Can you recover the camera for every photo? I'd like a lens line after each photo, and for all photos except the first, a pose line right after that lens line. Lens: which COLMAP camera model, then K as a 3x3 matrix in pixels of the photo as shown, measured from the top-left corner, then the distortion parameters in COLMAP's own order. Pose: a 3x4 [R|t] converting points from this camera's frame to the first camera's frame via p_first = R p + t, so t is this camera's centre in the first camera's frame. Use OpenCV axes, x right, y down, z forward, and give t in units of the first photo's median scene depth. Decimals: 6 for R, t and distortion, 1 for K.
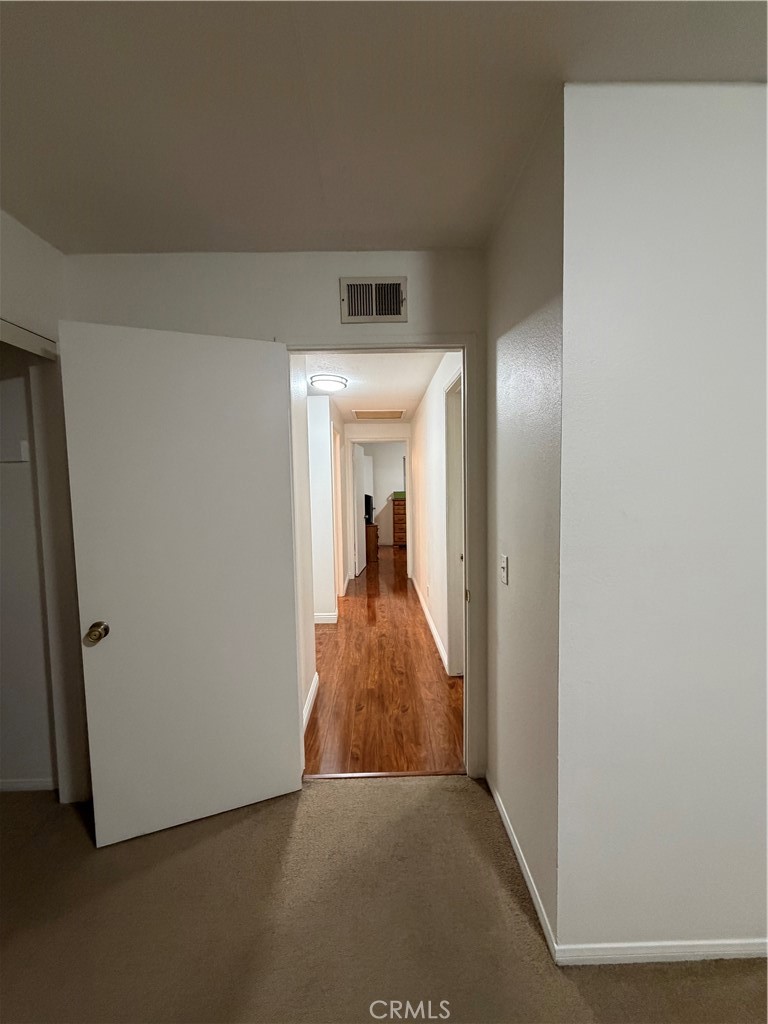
lens RADIAL K [[409.0, 0, 381.8], [0, 409.0, 509.0], [0, 0, 1]] dist [0.000268, 0.000140]
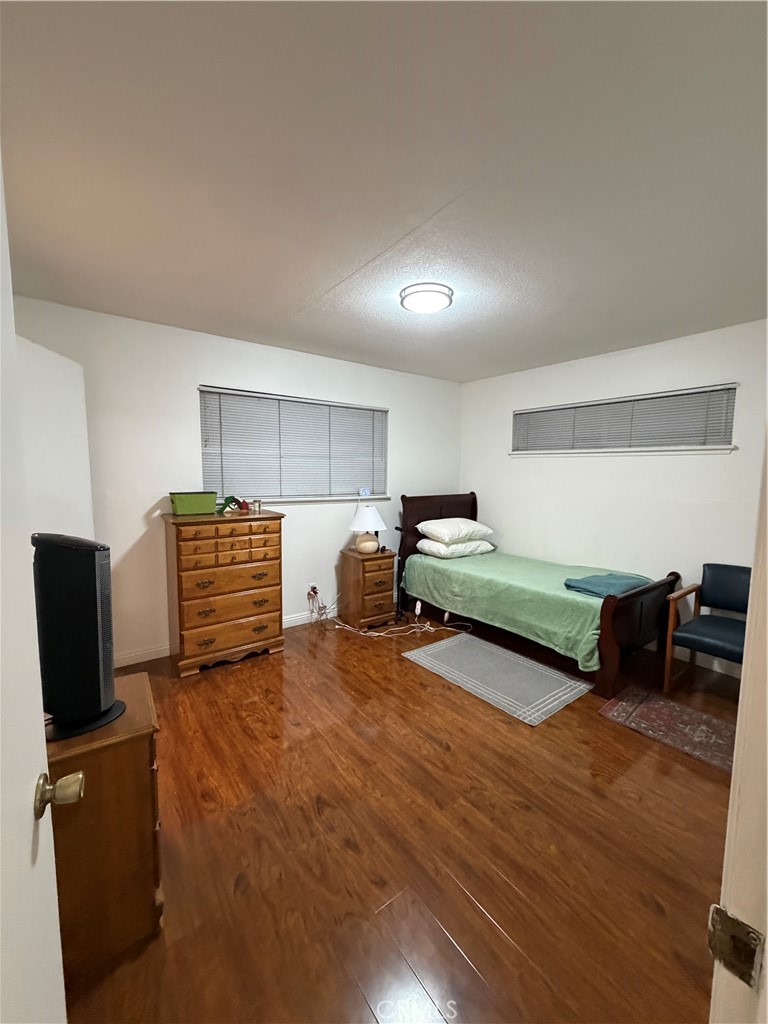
lens RADIAL K [[409.0, 0, 382.2], [0, 409.0, 517.3], [0, 0, 1]] dist [0.000268, 0.000140]
pose [[0.809611, -0.025082, 0.586431, -0.056988], [0.005288, 0.999358, 0.035443, -0.081563], [-0.586943, -0.025594, 0.809224, 1.586952]]
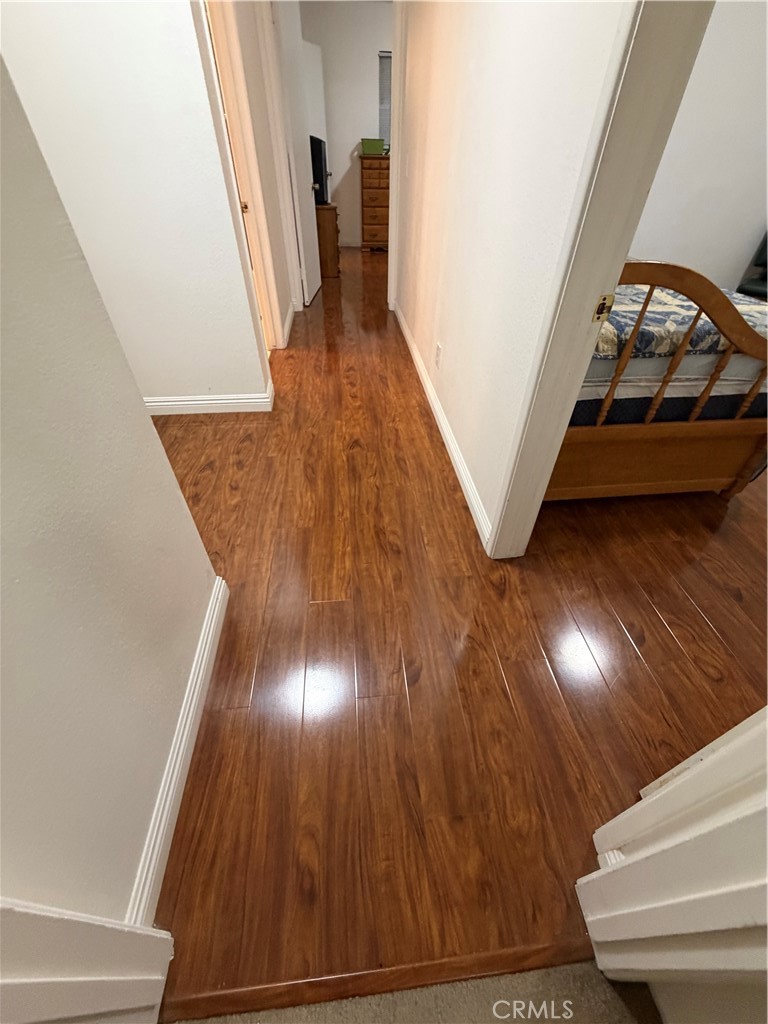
lens RADIAL K [[409.0, 0, 387.1], [0, 409.0, 513.6], [0, 0, 1]] dist [0.000268, 0.000140]
pose [[0.995672, -0.031132, 0.087565, -0.005879], [-0.029763, 0.785779, 0.617790, 0.040210], [-0.088040, -0.617723, 0.781452, 0.504584]]
